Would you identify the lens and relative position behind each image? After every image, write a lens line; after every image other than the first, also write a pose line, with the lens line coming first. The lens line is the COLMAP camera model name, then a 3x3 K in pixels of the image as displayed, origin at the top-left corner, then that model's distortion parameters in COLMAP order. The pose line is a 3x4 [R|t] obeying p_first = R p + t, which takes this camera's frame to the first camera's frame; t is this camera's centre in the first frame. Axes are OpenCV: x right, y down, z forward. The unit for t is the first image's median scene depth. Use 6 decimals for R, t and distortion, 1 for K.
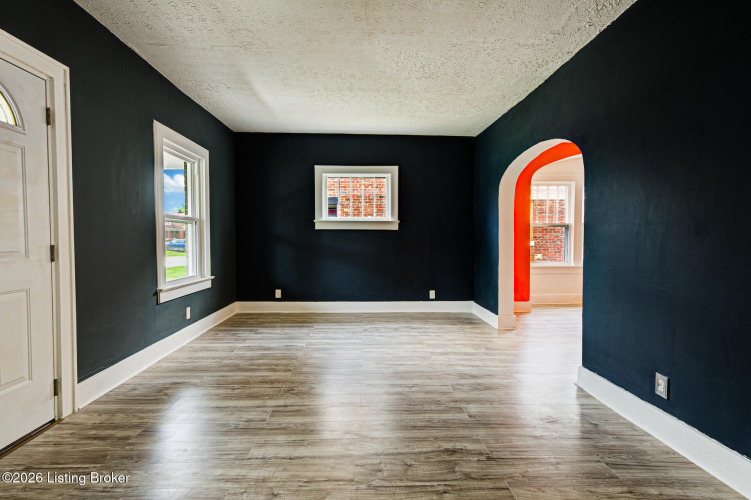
lens RADIAL K [[367.9, 0, 370.6], [0, 367.9, 249.3], [0, 0, 1]] dist [0.002055, 0.000728]
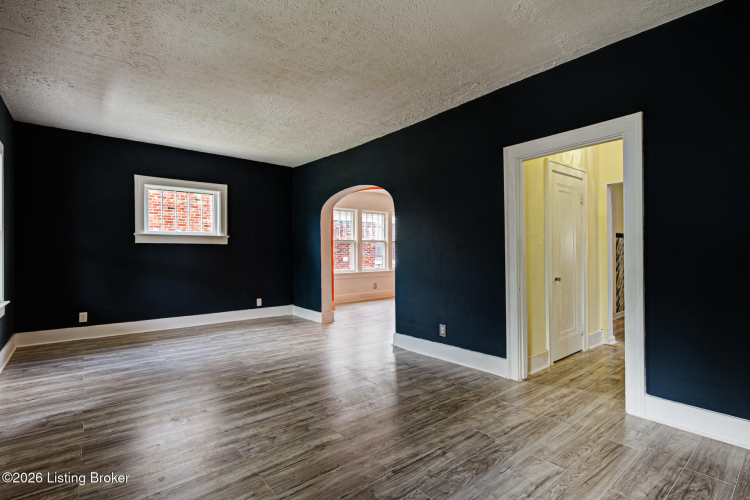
lens RADIAL K [[367.4, 0, 376.5], [0, 367.4, 249.1], [0, 0, 1]] dist [0.002055, 0.000728]
pose [[0.788713, -0.000223, 0.614762, -0.355630], [0.022824, 0.999321, -0.028920, 0.002610], [-0.614338, 0.036841, 0.788183, -0.157725]]
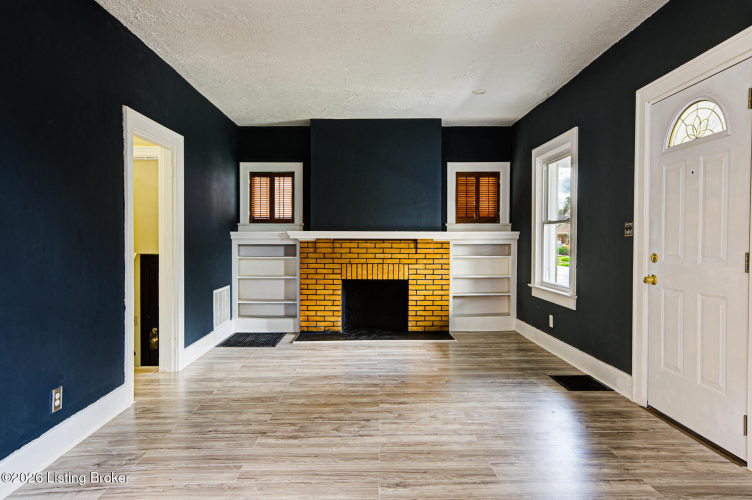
lens RADIAL K [[488.6, 0, 378.6], [0, 488.6, 247.1], [0, 0, 1]] dist [0.022470, 0.000253]
pose [[-0.999999, -0.001478, 0.000347, -0.019281], [-0.001460, 0.998957, 0.045628, -0.045173], [-0.000414, 0.045627, -0.998958, 1.294660]]
